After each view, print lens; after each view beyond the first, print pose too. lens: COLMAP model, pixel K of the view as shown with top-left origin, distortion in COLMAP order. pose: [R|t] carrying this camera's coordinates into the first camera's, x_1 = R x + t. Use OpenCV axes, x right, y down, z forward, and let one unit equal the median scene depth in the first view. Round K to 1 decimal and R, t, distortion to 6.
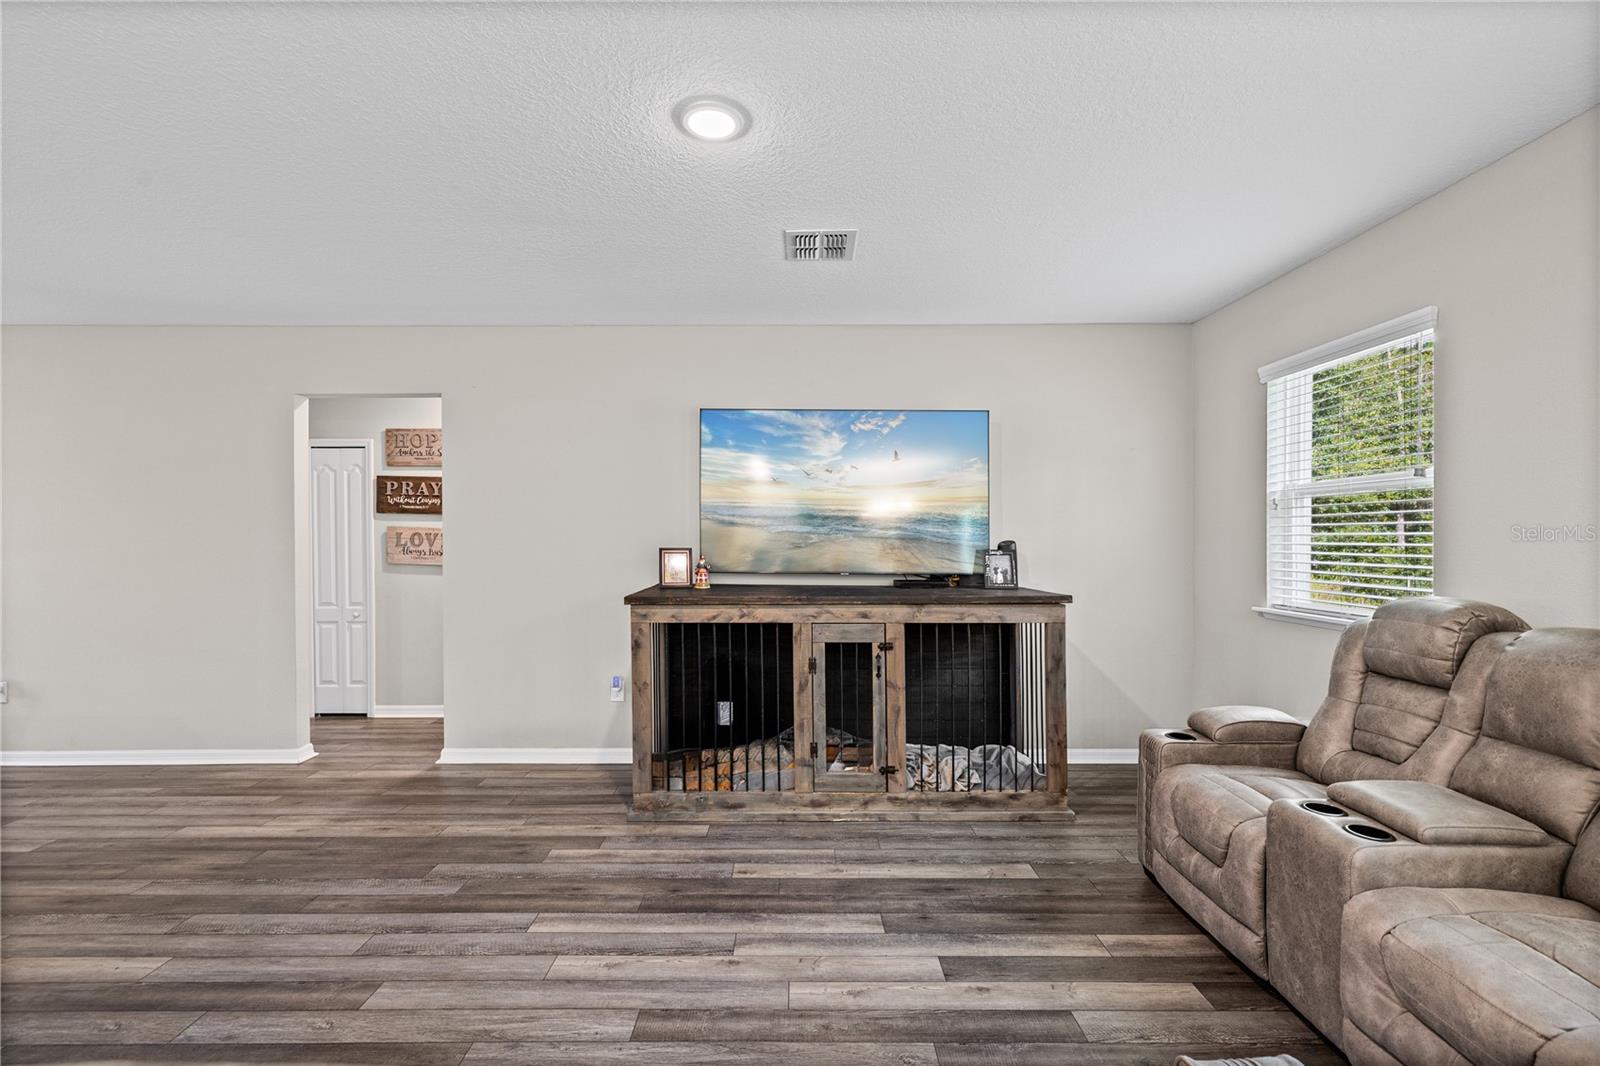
lens RADIAL K [[691.6, 0, 795.4], [0, 691.6, 547.2], [0, 0, 1]] dist [0.005979, -0.000642]
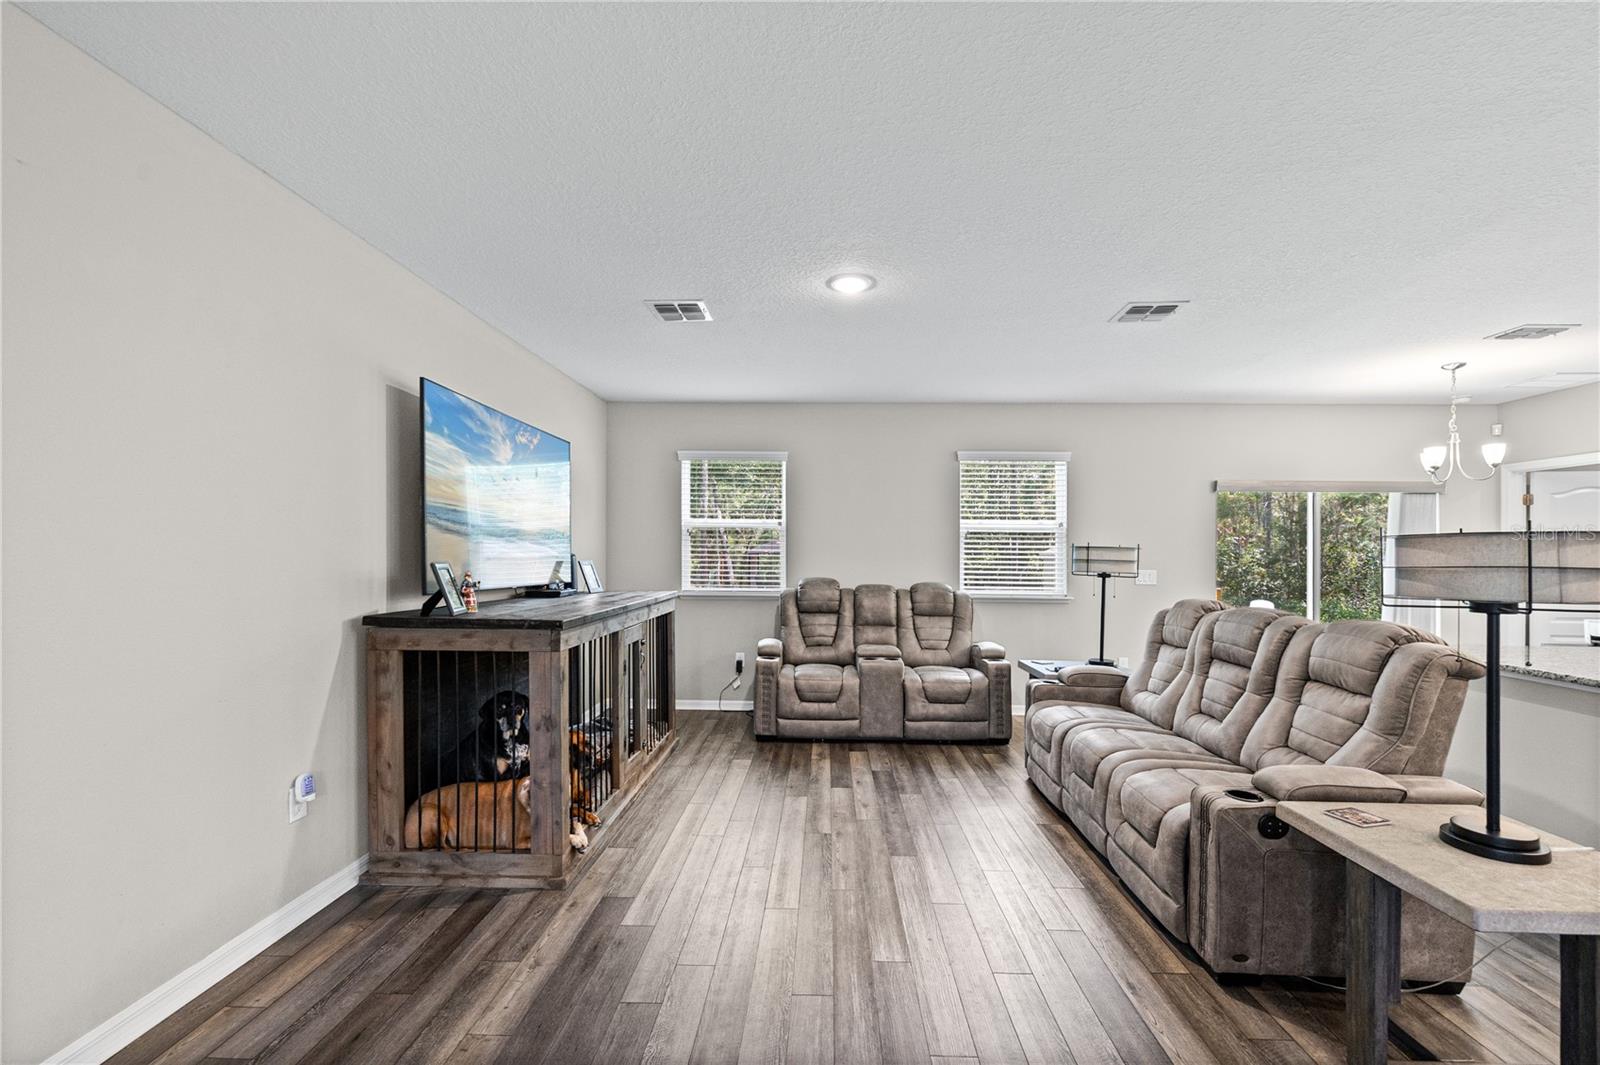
lens RADIAL K [[691.6, 0, 803.3], [0, 691.6, 551.7], [0, 0, 1]] dist [0.005979, -0.000642]
pose [[0.041413, 0.001778, 0.999141, -0.899280], [0.007955, 0.999966, -0.002109, -0.006345], [-0.999110, 0.008035, 0.041398, 0.568767]]
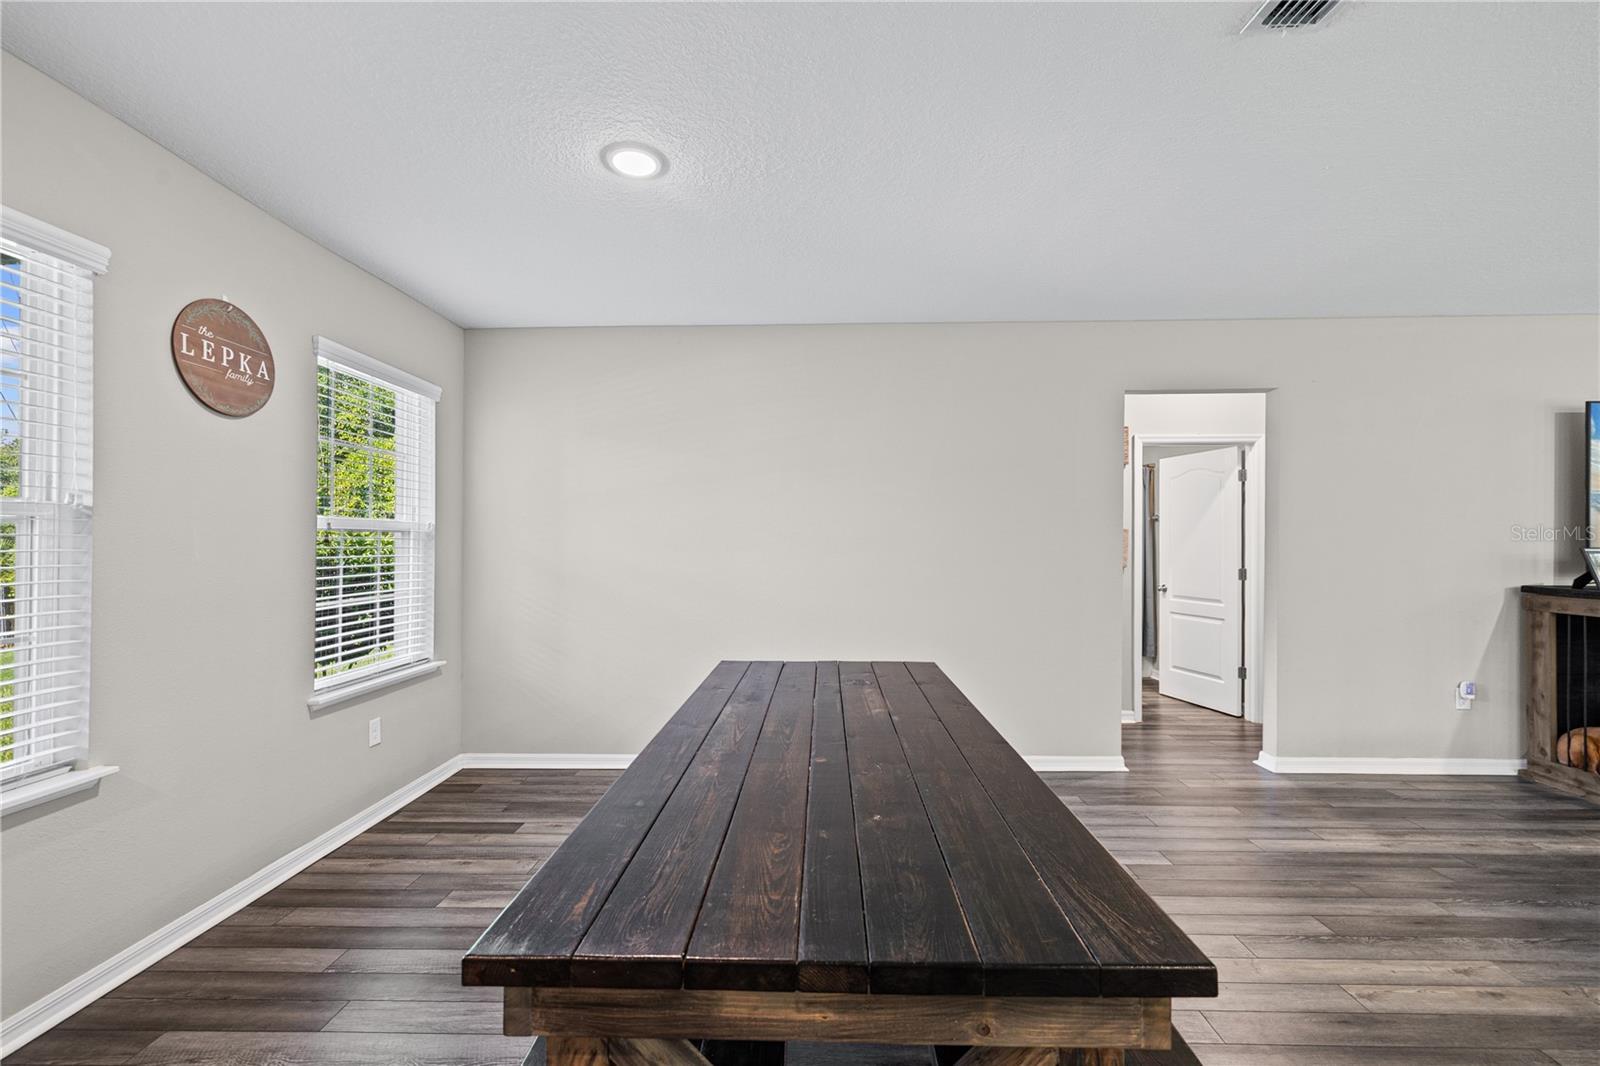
lens RADIAL K [[691.6, 0, 810.5], [0, 691.6, 539.9], [0, 0, 1]] dist [0.005979, -0.000642]
pose [[0.999821, -0.001018, -0.018902, -1.209085], [0.000721, 0.999876, -0.015715, 0.005326], [0.018916, 0.015699, 0.999698, 0.026936]]
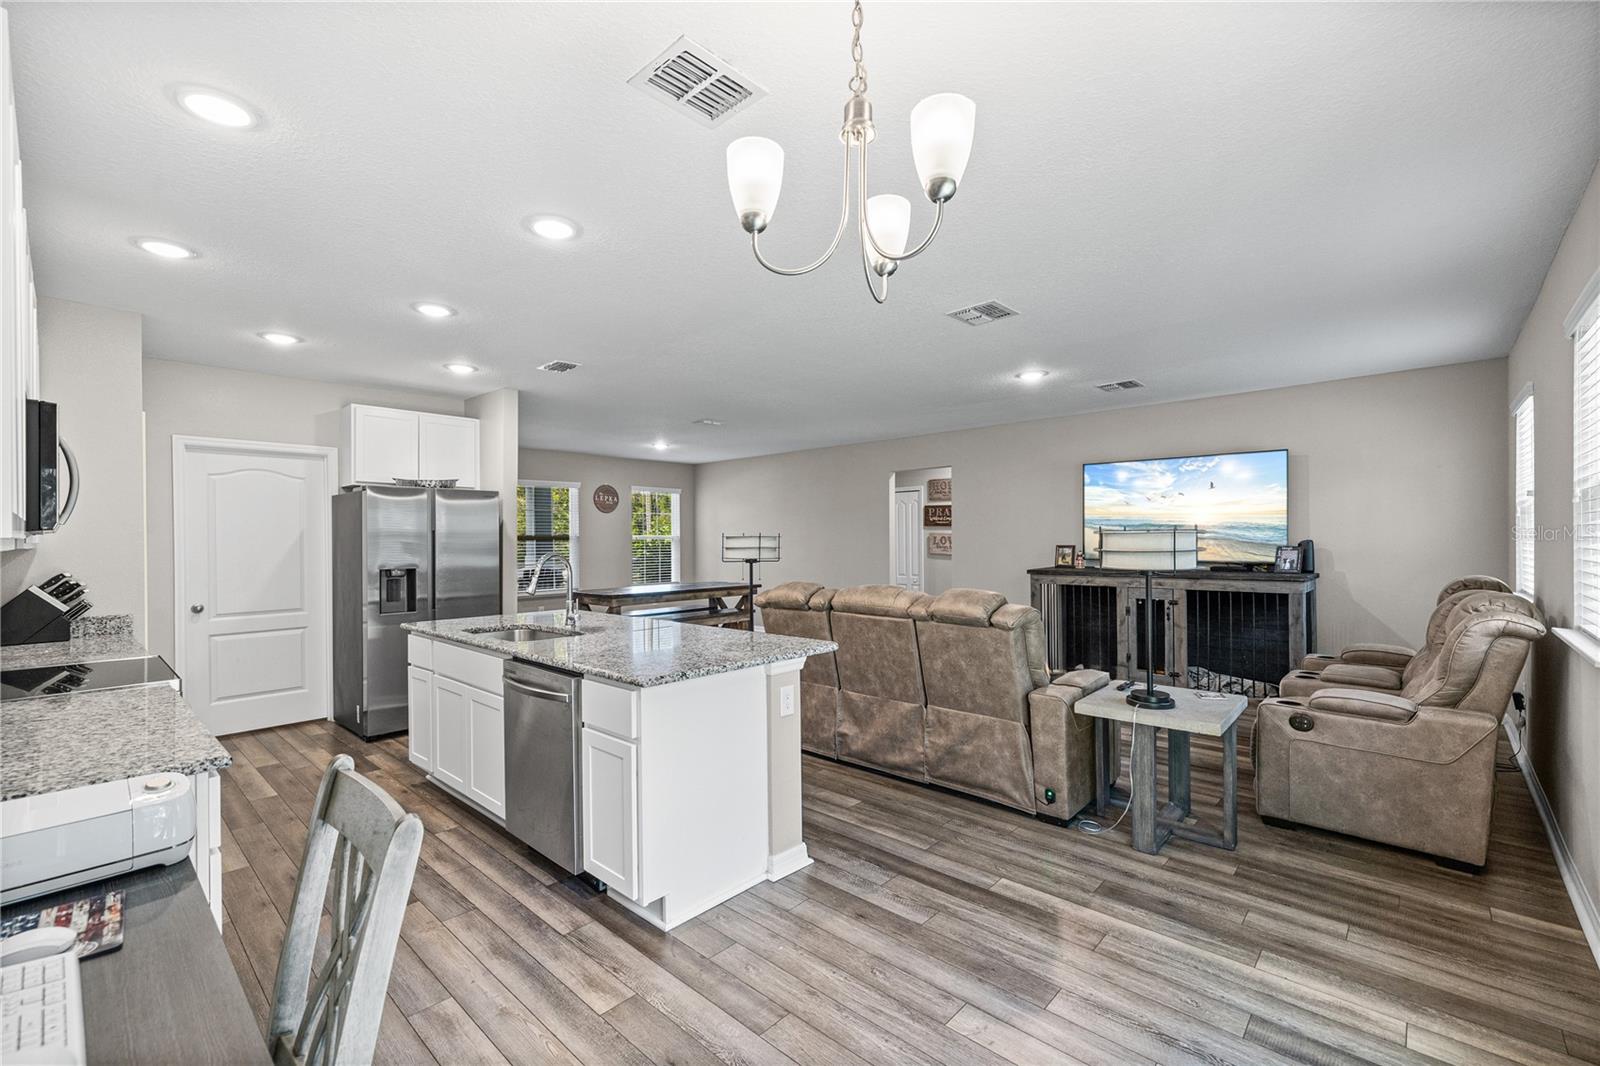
lens RADIAL K [[691.6, 0, 803.2], [0, 691.6, 534.7], [0, 0, 1]] dist [0.005979, -0.000642]
pose [[0.740786, -0.008944, -0.671681, 0.516740], [0.002442, 0.999941, -0.010621, -0.008272], [0.671737, 0.006228, 0.740764, -0.764914]]
